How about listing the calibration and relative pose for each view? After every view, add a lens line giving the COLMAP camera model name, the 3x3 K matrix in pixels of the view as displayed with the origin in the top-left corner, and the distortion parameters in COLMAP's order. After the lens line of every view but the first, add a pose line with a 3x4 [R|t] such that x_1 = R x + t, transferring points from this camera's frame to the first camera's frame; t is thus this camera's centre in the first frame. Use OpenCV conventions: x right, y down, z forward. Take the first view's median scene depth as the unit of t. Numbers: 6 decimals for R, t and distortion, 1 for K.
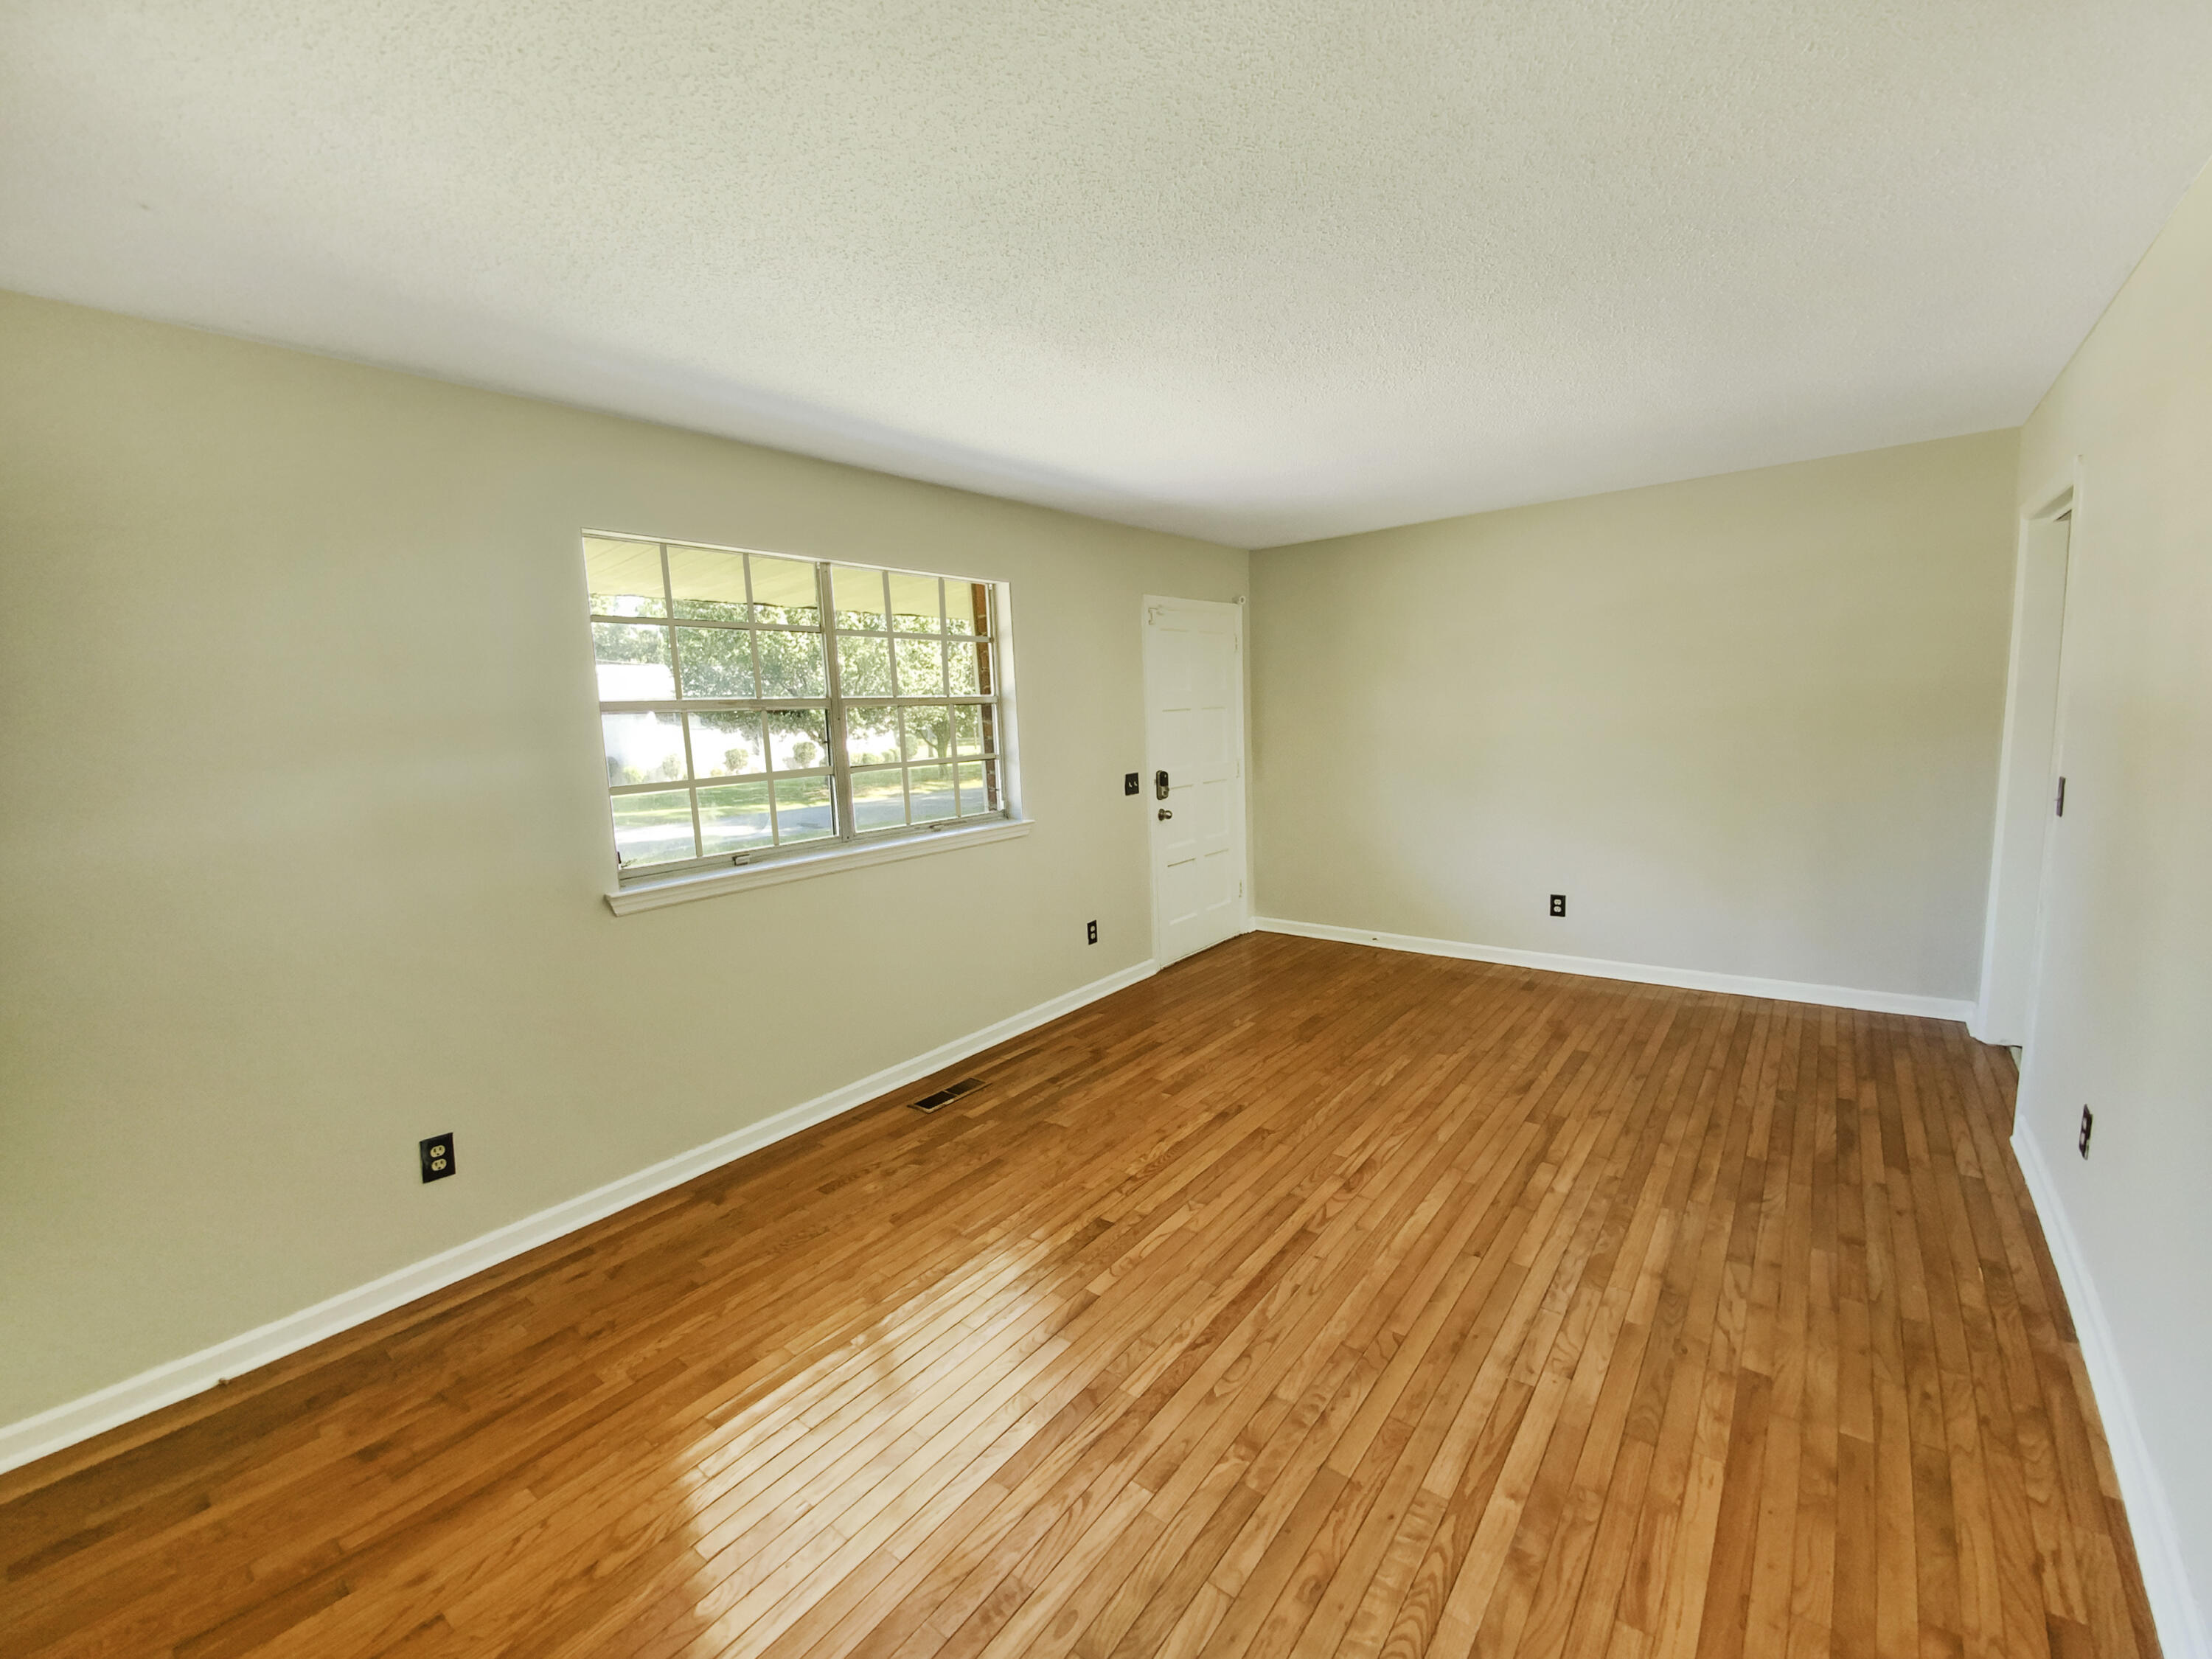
lens RADIAL K [[1005.5, 0, 1111.3], [0, 1005.5, 831.0], [0, 0, 1]] dist [0.002190, 0.000093]
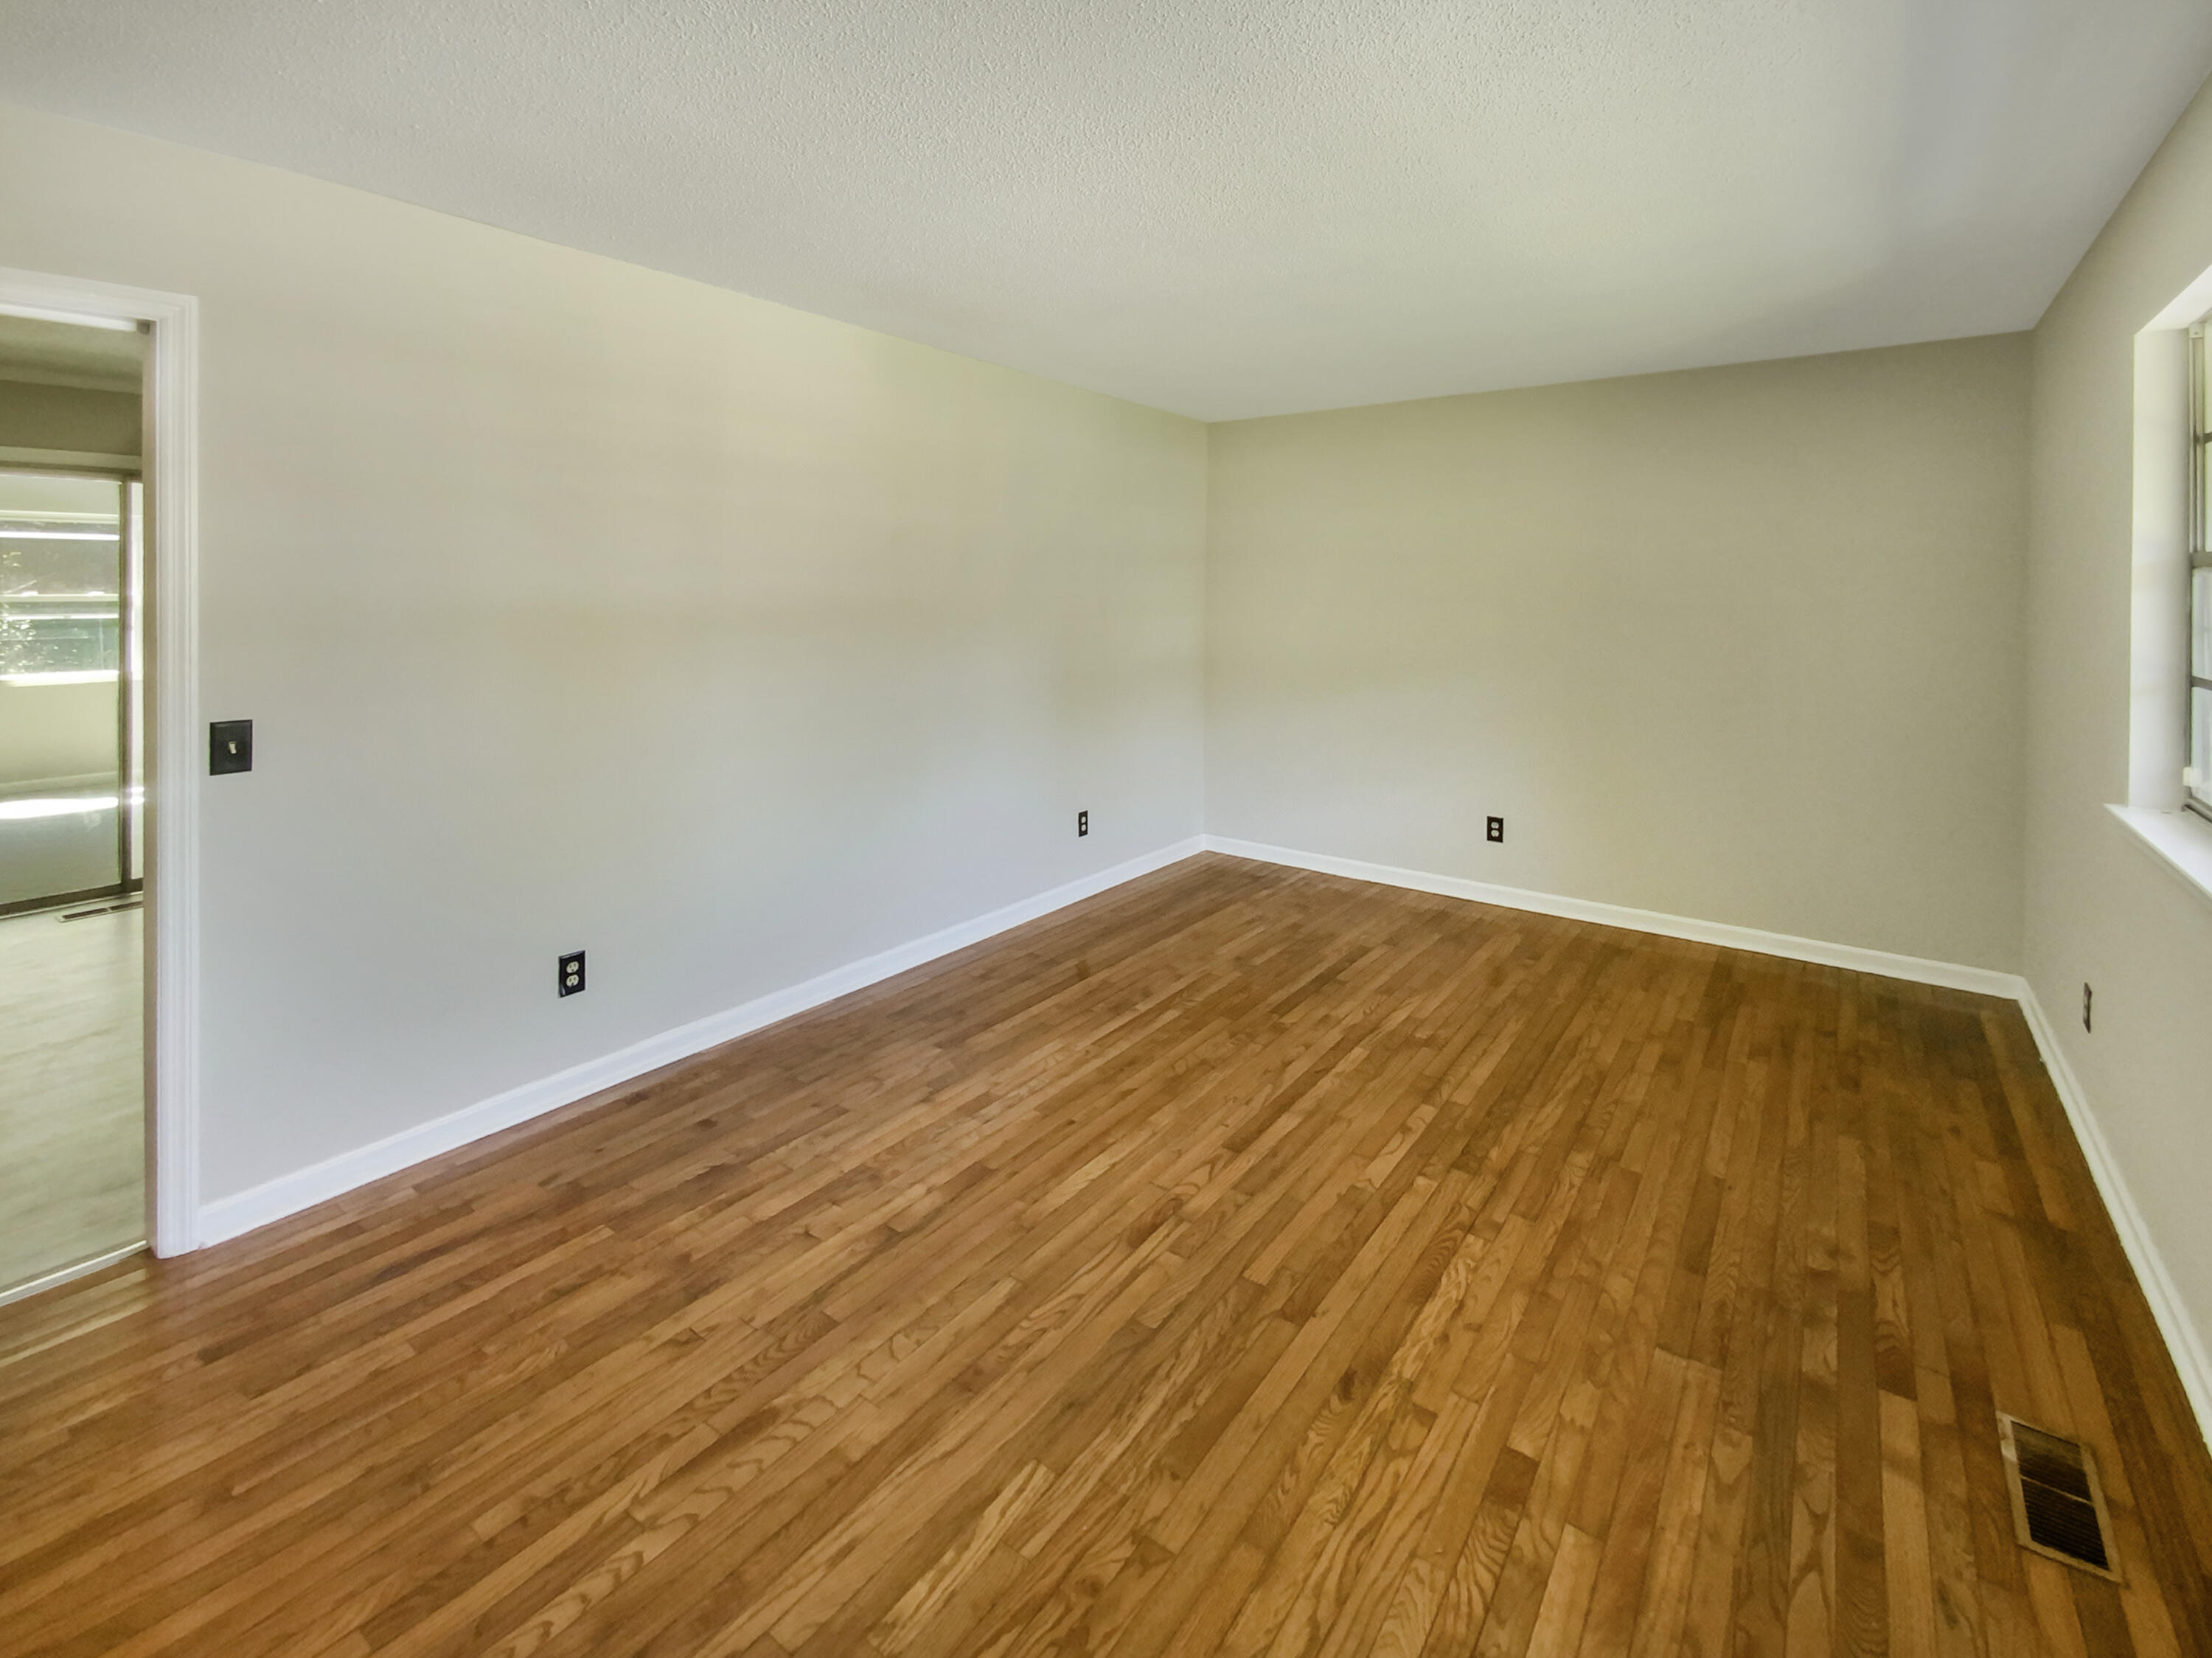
lens RADIAL K [[1005.4, 0, 1101.5], [0, 1005.4, 830.2], [0, 0, 1]] dist [0.002190, 0.000093]
pose [[-0.999431, 0.032619, -0.008607, 0.282126], [0.027543, 0.936295, 0.350133, -0.186908], [0.019480, 0.349696, -0.936661, 1.579576]]
